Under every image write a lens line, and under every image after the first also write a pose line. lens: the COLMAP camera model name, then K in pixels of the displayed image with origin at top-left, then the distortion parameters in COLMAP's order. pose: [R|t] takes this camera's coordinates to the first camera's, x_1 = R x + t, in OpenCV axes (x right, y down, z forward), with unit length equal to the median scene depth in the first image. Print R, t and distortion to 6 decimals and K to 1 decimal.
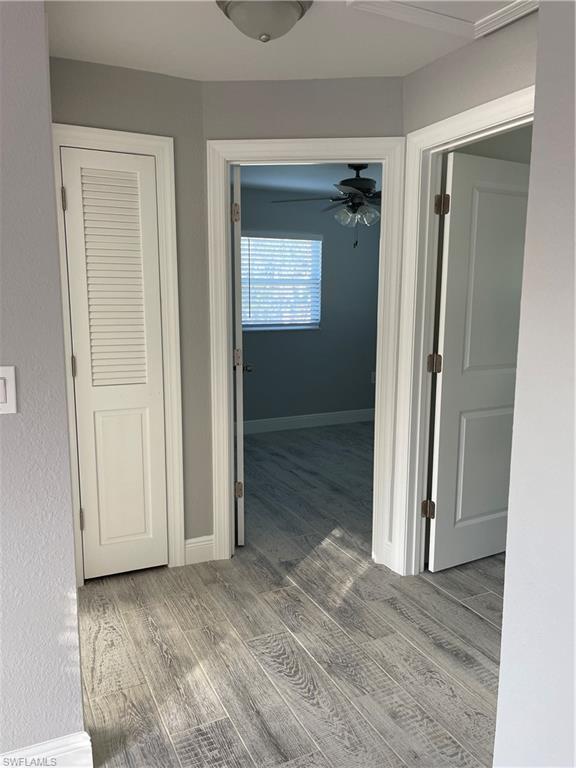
lens RADIAL K [[578.4, 0, 288.0], [0, 578.4, 384.0], [0, 0, 1]] dist [0.072696, -0.098399]
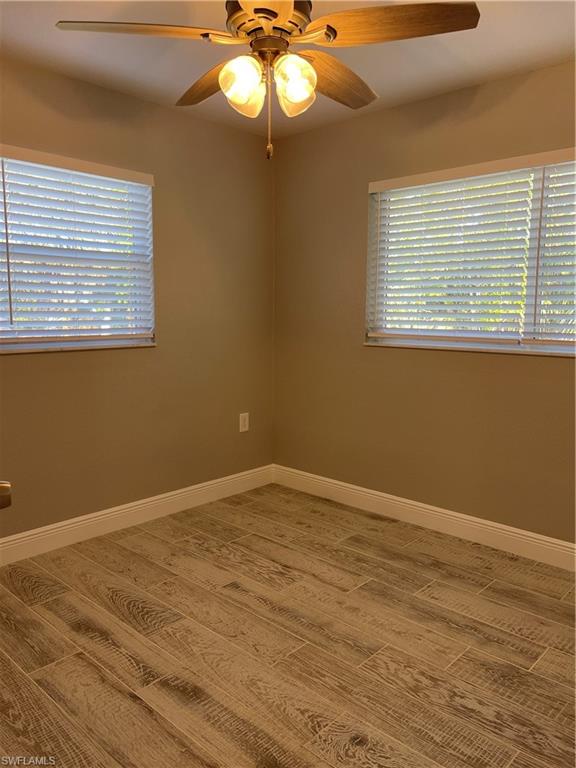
lens RADIAL K [[578.4, 0, 288.0], [0, 578.4, 384.0], [0, 0, 1]] dist [0.072696, -0.098399]
pose [[0.936019, -0.038645, 0.349820, -0.023330], [0.045818, 0.998875, -0.012249, -0.048703], [-0.348953, 0.027493, 0.936737, 0.471147]]
